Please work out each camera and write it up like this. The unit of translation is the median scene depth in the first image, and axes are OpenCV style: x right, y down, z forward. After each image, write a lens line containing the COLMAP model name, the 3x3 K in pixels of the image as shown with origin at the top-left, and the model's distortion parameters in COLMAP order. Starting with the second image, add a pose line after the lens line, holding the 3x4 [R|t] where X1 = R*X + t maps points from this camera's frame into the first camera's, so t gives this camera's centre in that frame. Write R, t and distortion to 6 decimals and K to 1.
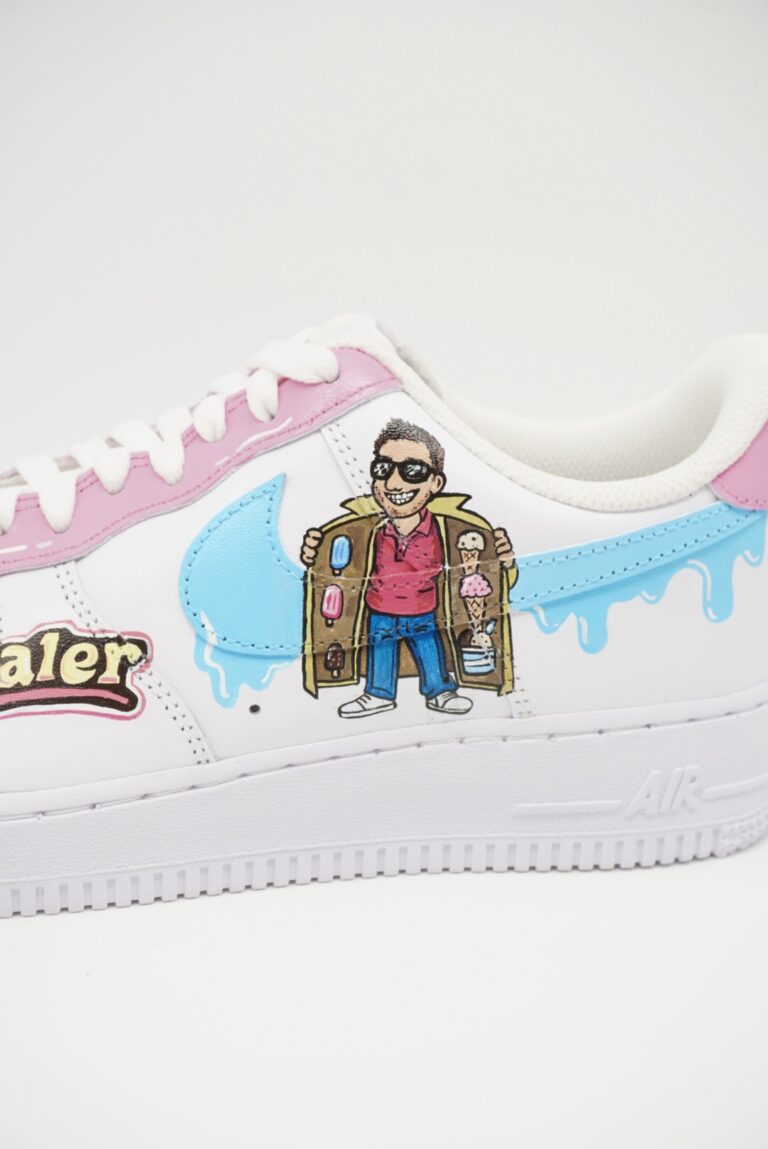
lens RADIAL K [[1362.3, 0, 392.3], [0, 1362.3, 570.5], [0, 0, 1]] dist [0.003830, 0.000000]
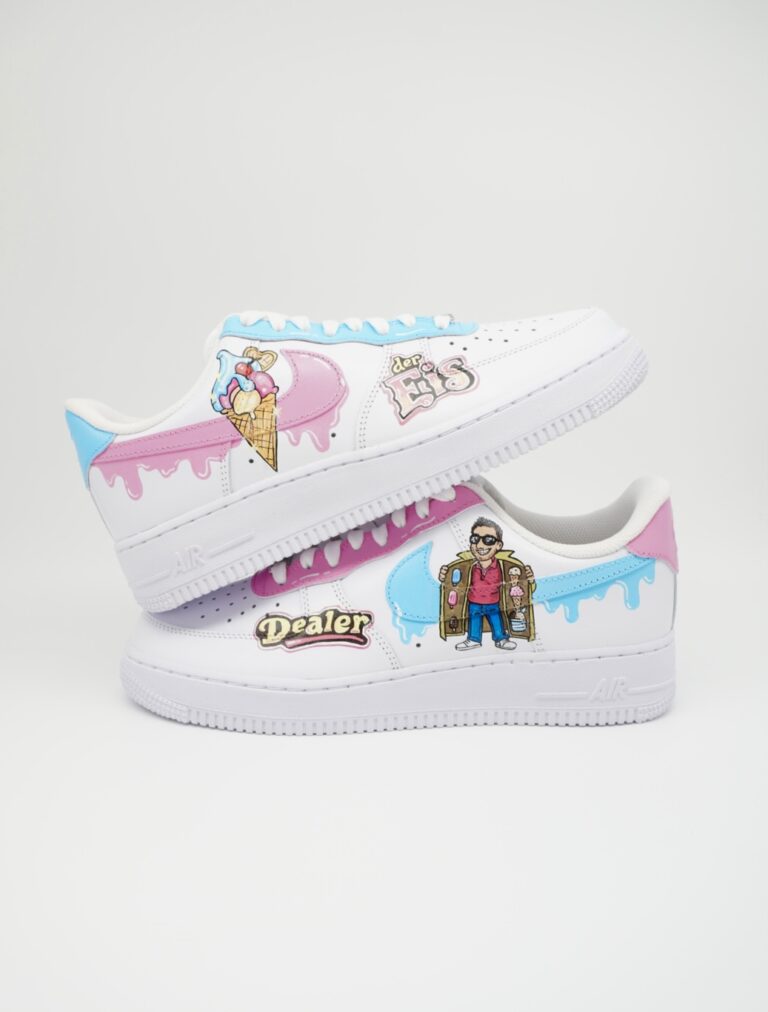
lens RADIAL K [[877.4, 0, 382.8], [0, 877.4, 513.5], [0, 0, 1]] dist [0.005741, 0.000882]
pose [[0.990648, -0.007817, -0.136218, 0.040159], [-0.007391, 0.993817, -0.110782, 0.045417], [0.136242, 0.110752, 0.984465, -0.460289]]
